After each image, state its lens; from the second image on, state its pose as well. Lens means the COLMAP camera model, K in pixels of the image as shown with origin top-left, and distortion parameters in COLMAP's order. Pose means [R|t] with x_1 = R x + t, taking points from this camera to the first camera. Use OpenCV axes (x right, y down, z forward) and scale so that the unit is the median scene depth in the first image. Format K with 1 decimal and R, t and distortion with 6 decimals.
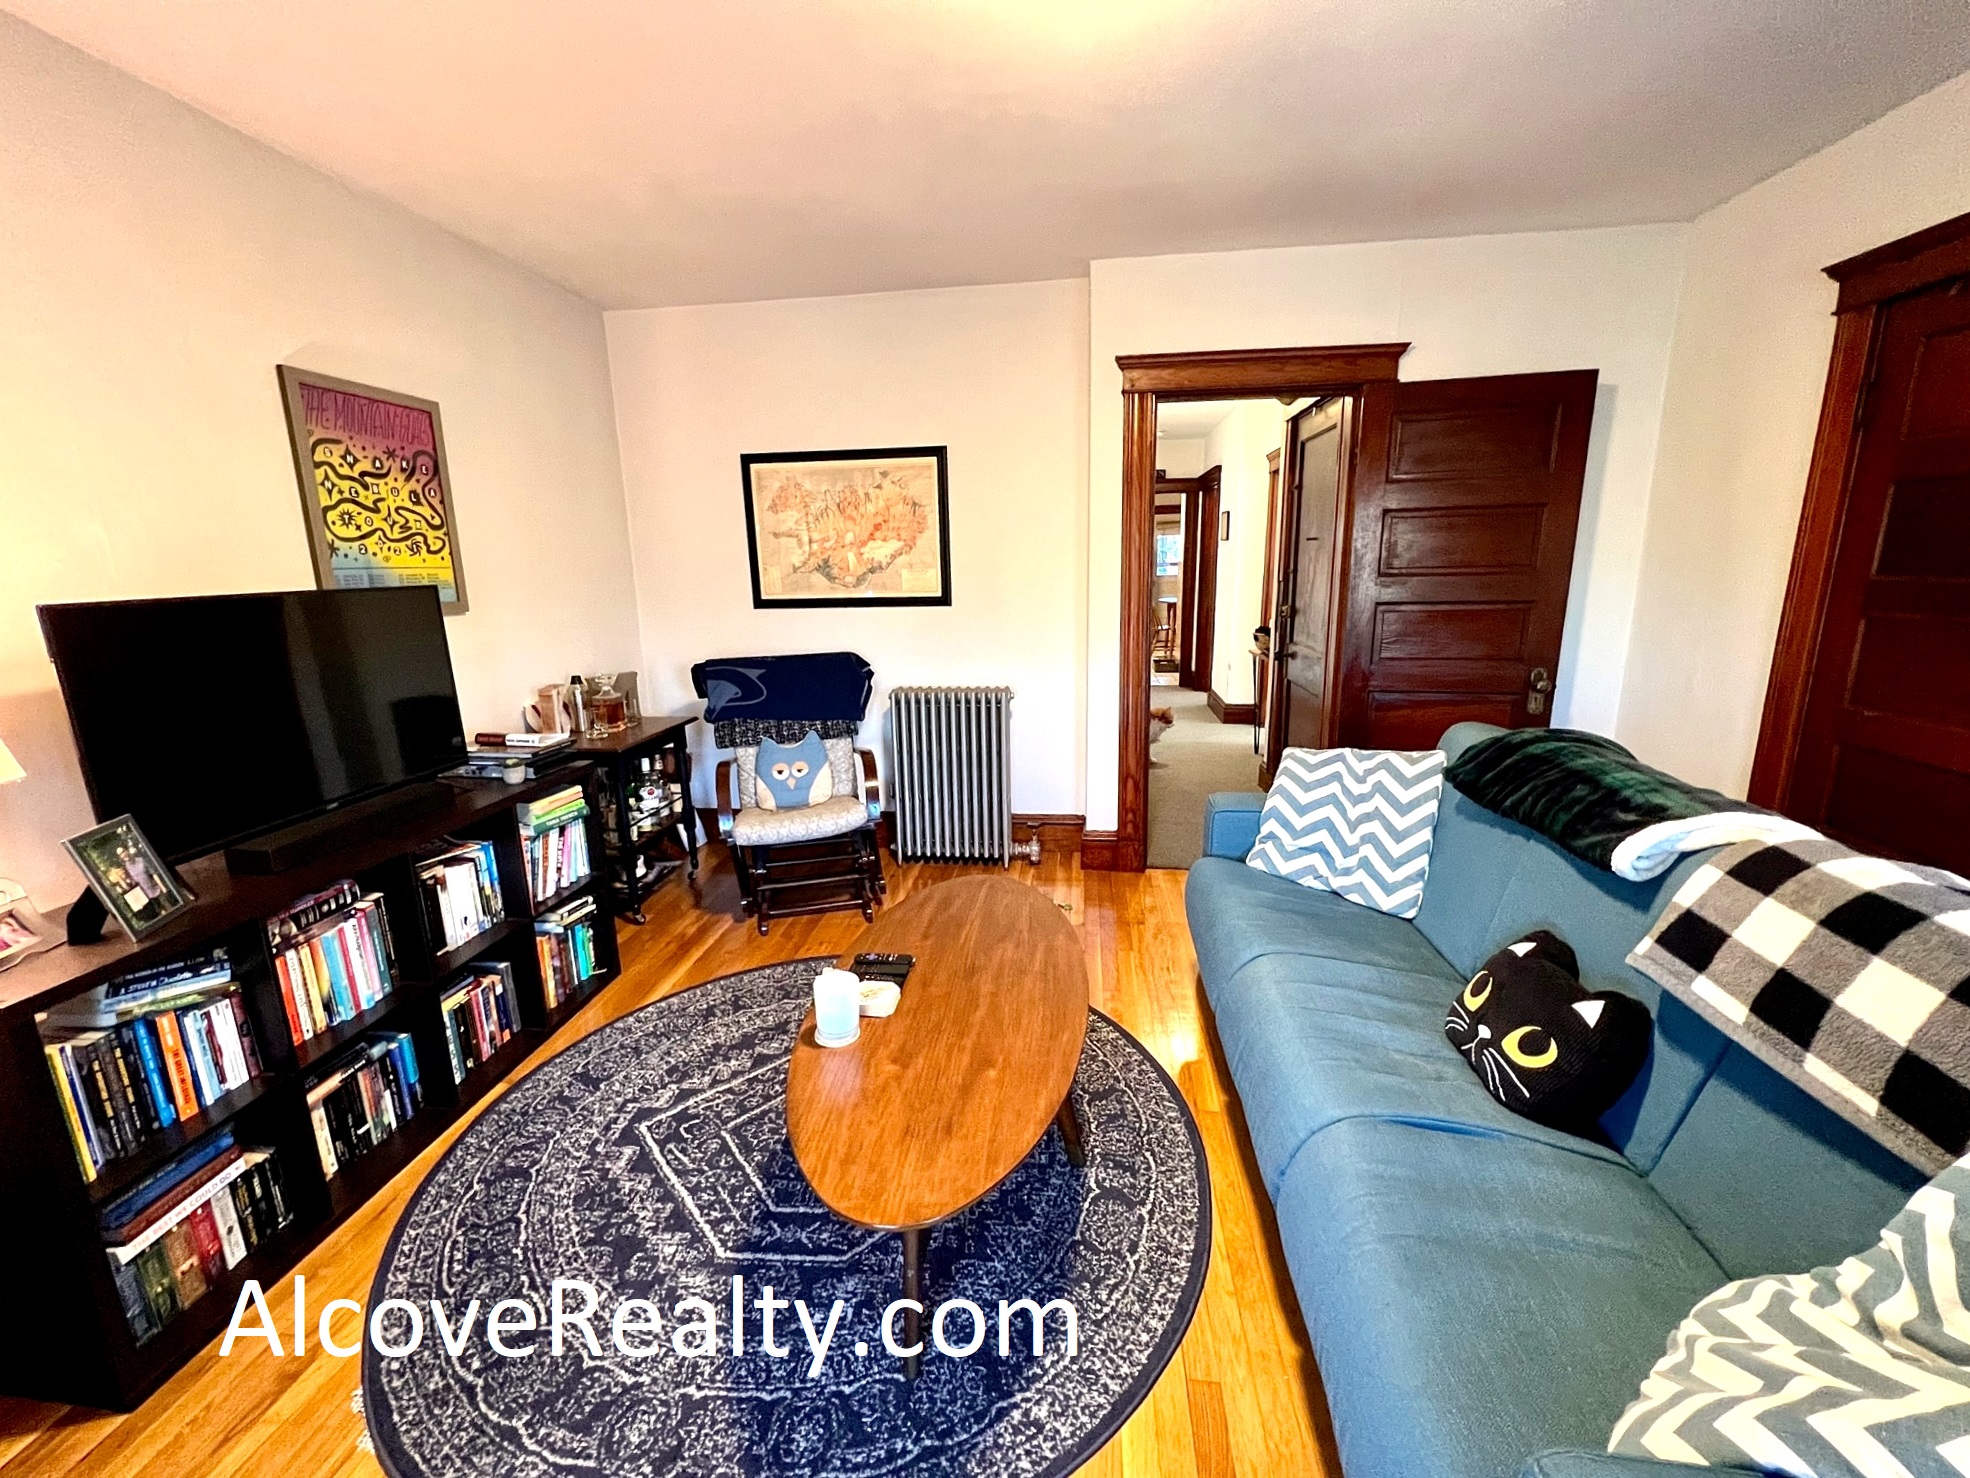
lens RADIAL K [[808.4, 0, 983.8], [0, 808.4, 739.8], [0, 0, 1]] dist [0.001648, -0.000023]
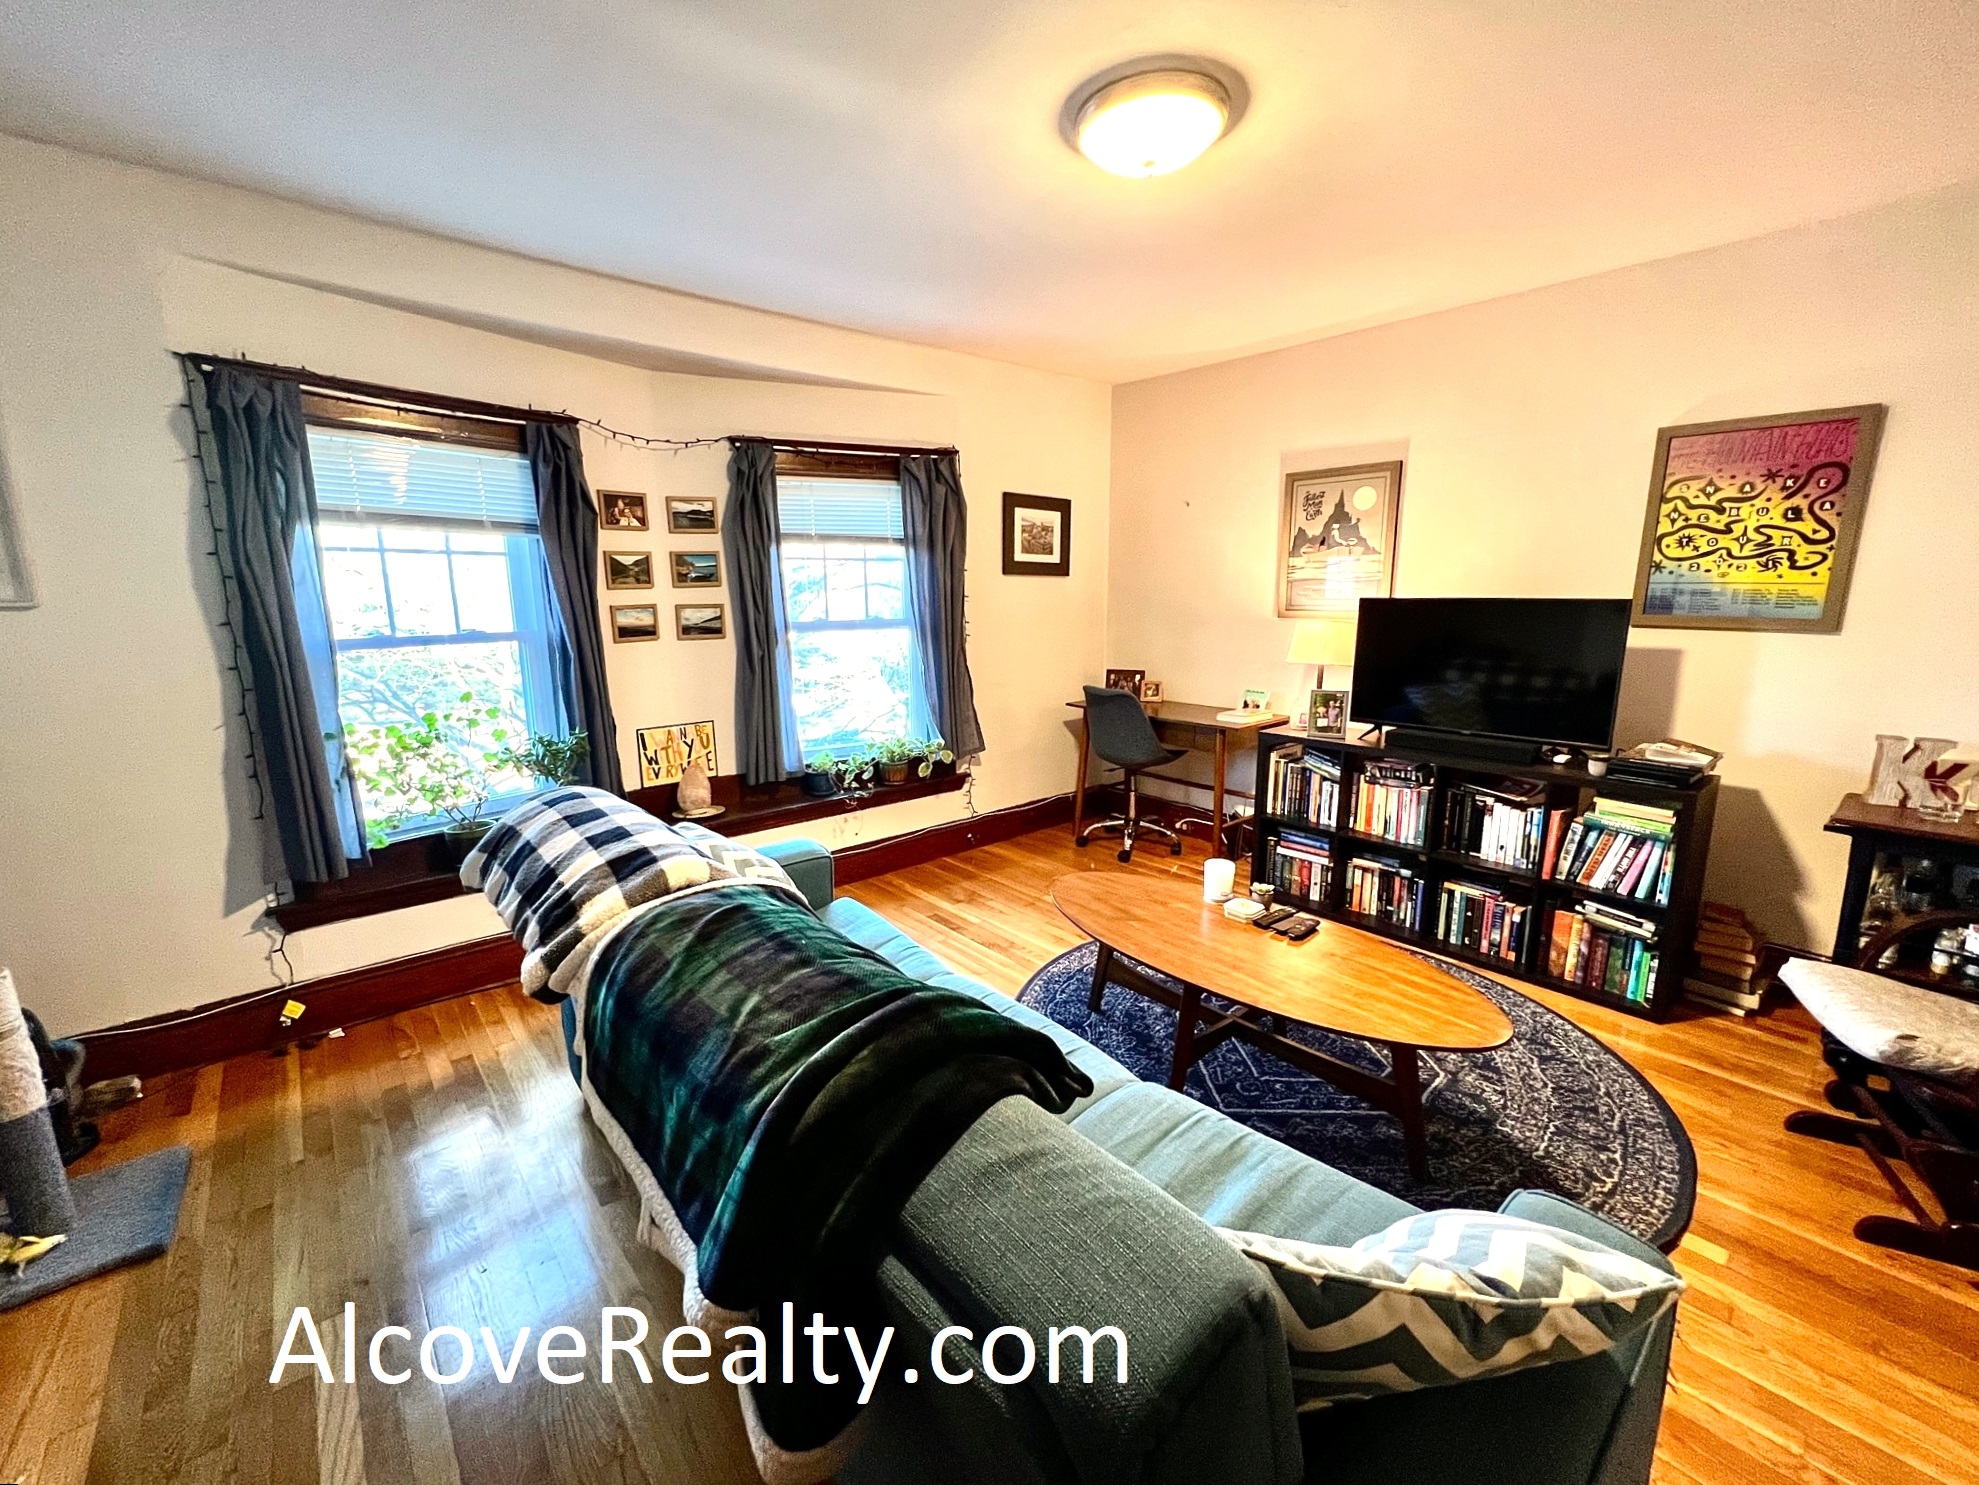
lens RADIAL K [[812.1, 0, 988.5], [0, 812.1, 738.2], [0, 0, 1]] dist [0.001648, -0.000023]
pose [[-0.670123, 0.170911, -0.722305, 0.826382], [-0.138567, 0.927215, 0.347953, -0.280843], [0.729201, 0.333259, -0.597666, 1.069978]]
